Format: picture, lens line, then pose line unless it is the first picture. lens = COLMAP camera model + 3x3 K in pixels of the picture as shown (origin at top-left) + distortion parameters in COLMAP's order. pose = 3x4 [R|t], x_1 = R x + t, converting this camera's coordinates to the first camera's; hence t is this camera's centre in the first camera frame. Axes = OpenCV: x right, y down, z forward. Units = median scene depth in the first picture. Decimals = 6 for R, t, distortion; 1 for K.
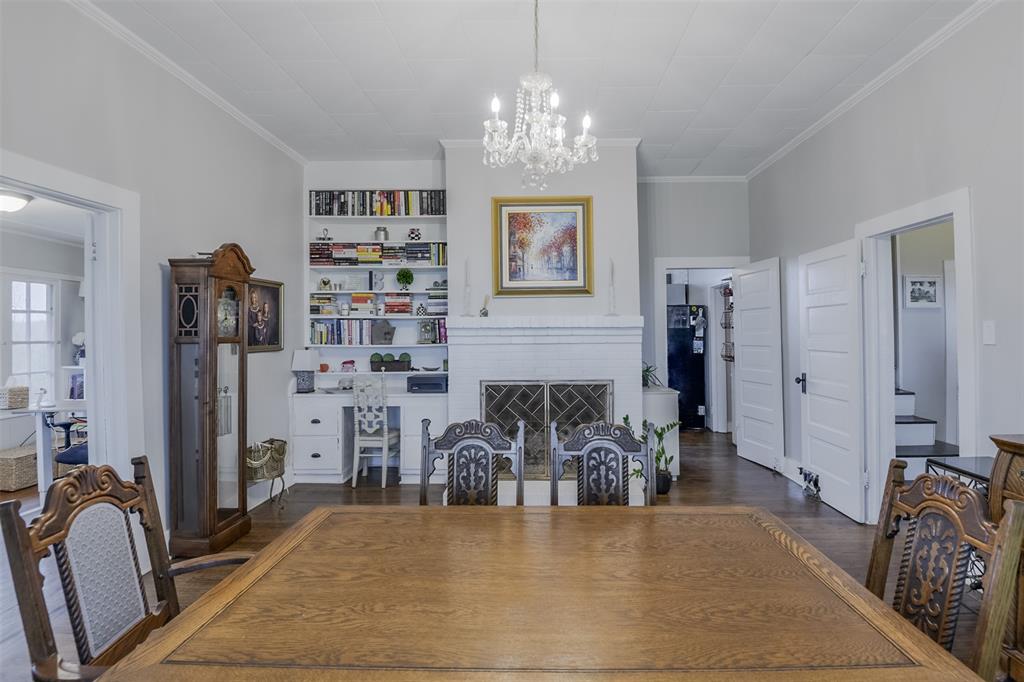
lens RADIAL K [[487.2, 0, 514.4], [0, 487.2, 323.1], [0, 0, 1]] dist [-0.001773, -0.000251]
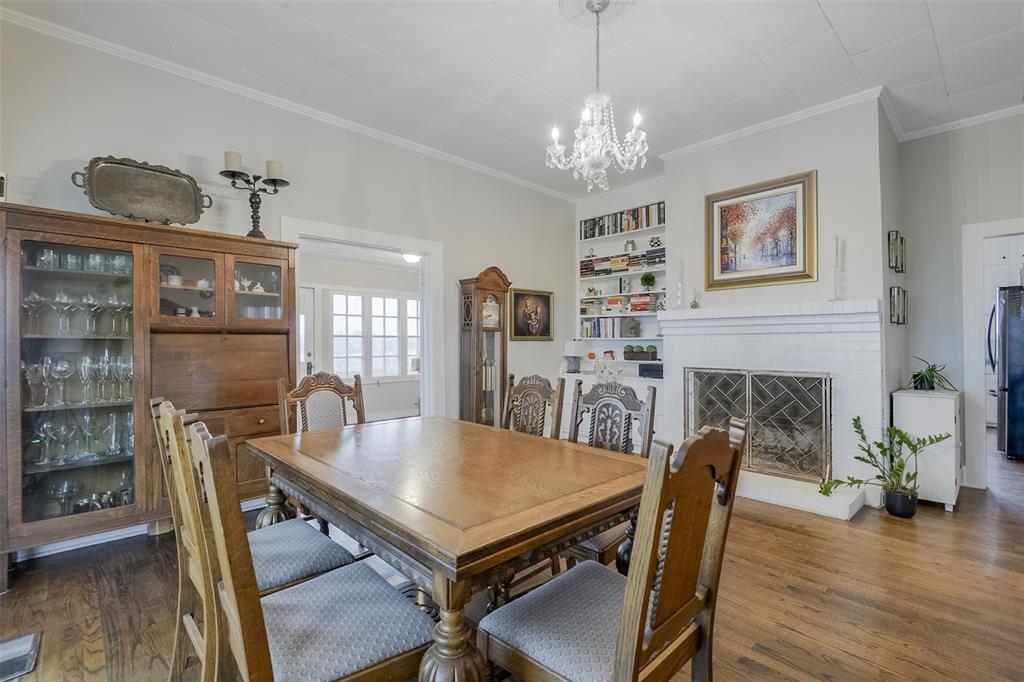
lens RADIAL K [[461.7, 0, 571.1], [0, 461.7, 341.7], [0, 0, 1]] dist [-0.001841, -0.000277]
pose [[0.727827, -0.005638, -0.685738, 0.419270], [0.010504, 0.999941, 0.002927, 0.050387], [0.685680, -0.009333, 0.727843, 0.069028]]
